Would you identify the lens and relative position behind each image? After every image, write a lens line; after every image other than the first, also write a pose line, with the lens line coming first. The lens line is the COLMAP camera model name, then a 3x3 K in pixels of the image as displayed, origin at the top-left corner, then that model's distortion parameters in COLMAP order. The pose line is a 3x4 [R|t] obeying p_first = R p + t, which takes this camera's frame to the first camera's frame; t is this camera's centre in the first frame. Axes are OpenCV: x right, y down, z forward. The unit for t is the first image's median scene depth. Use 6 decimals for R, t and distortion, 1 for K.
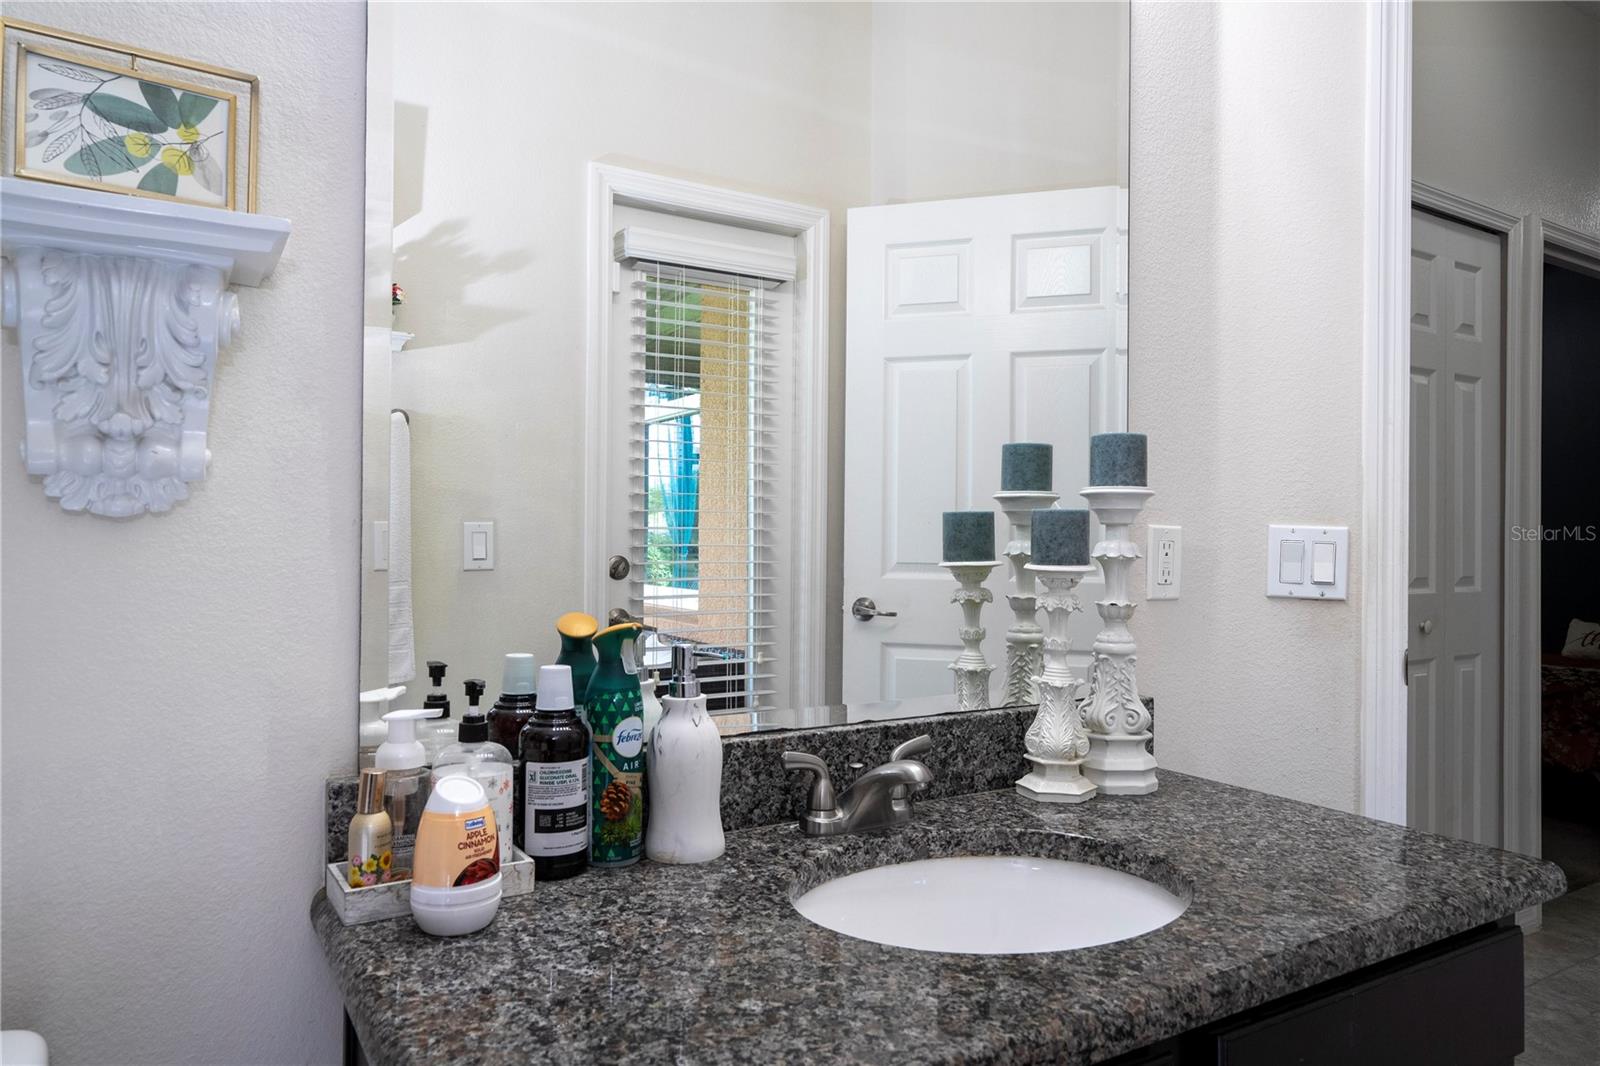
lens RADIAL K [[1066.3, 0, 800.0], [0, 1066.3, 533.0], [0, 0, 1]] dist [-0.001418, -0.001133]
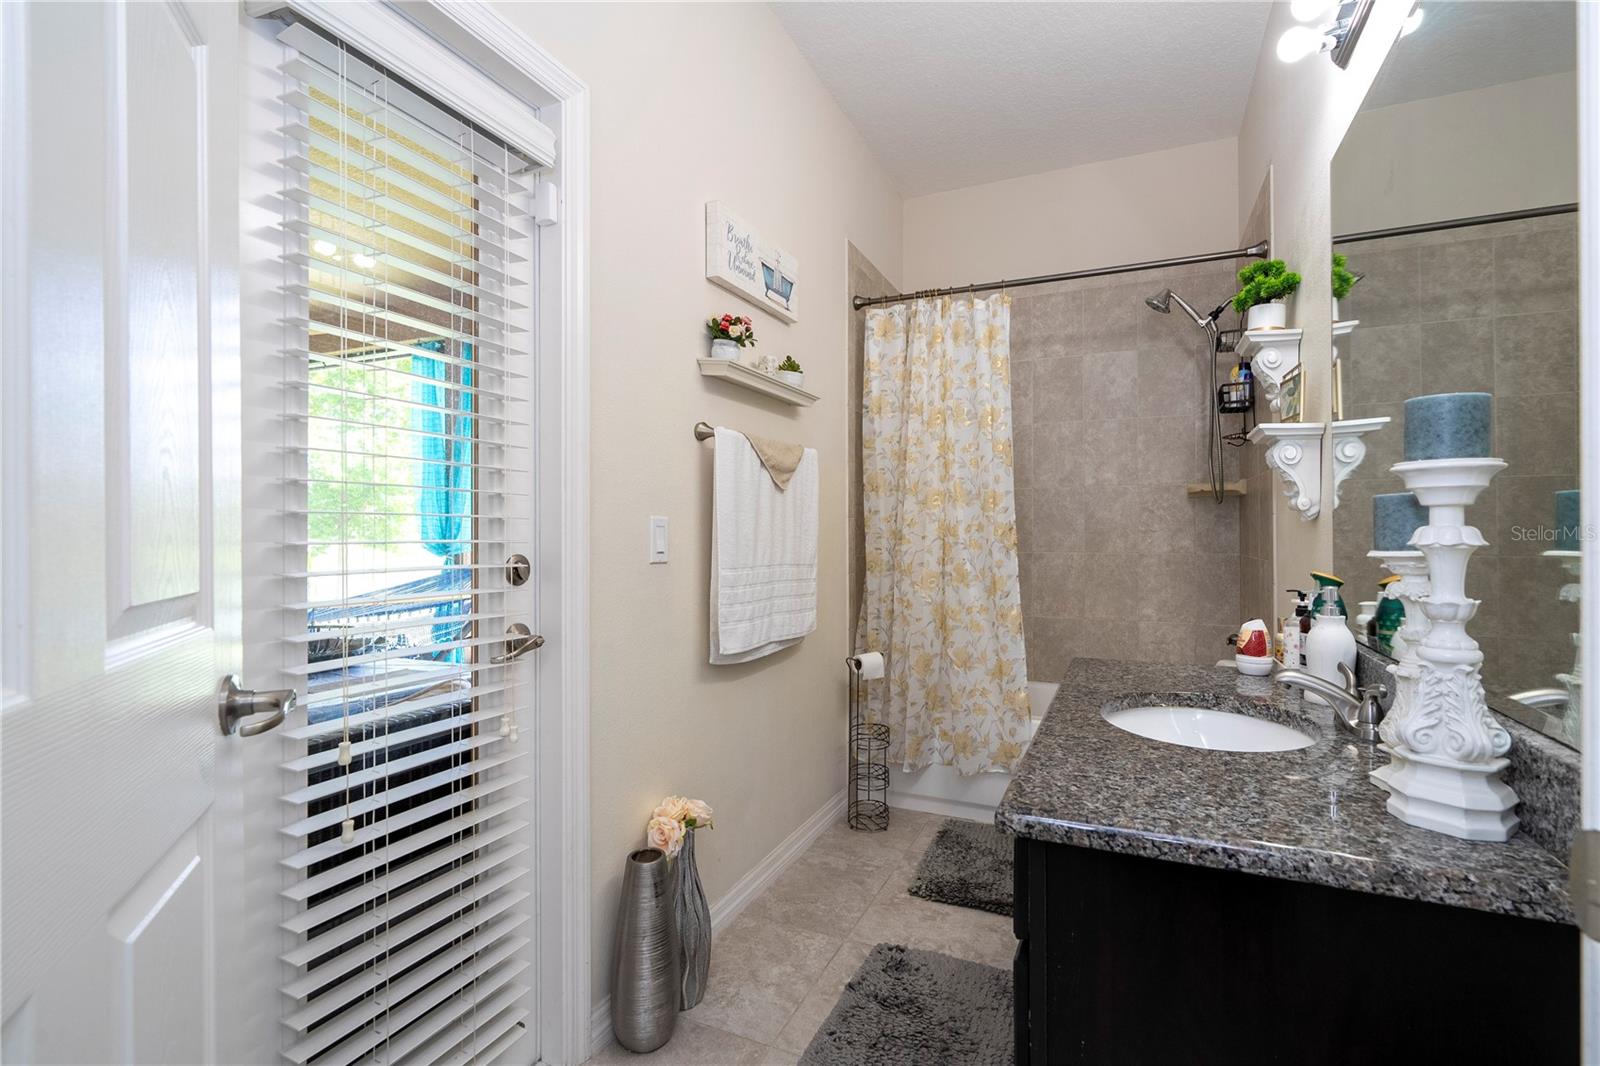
lens RADIAL K [[725.1, 0, 800.0], [0, 725.1, 533.0], [0, 0, 1]] dist [-0.001250, -0.000161]
pose [[-0.838301, -0.006642, -0.545168, 1.270637], [-0.004469, 0.999976, -0.005311, 0.021687], [0.545190, -0.002016, -0.838310, 1.479465]]
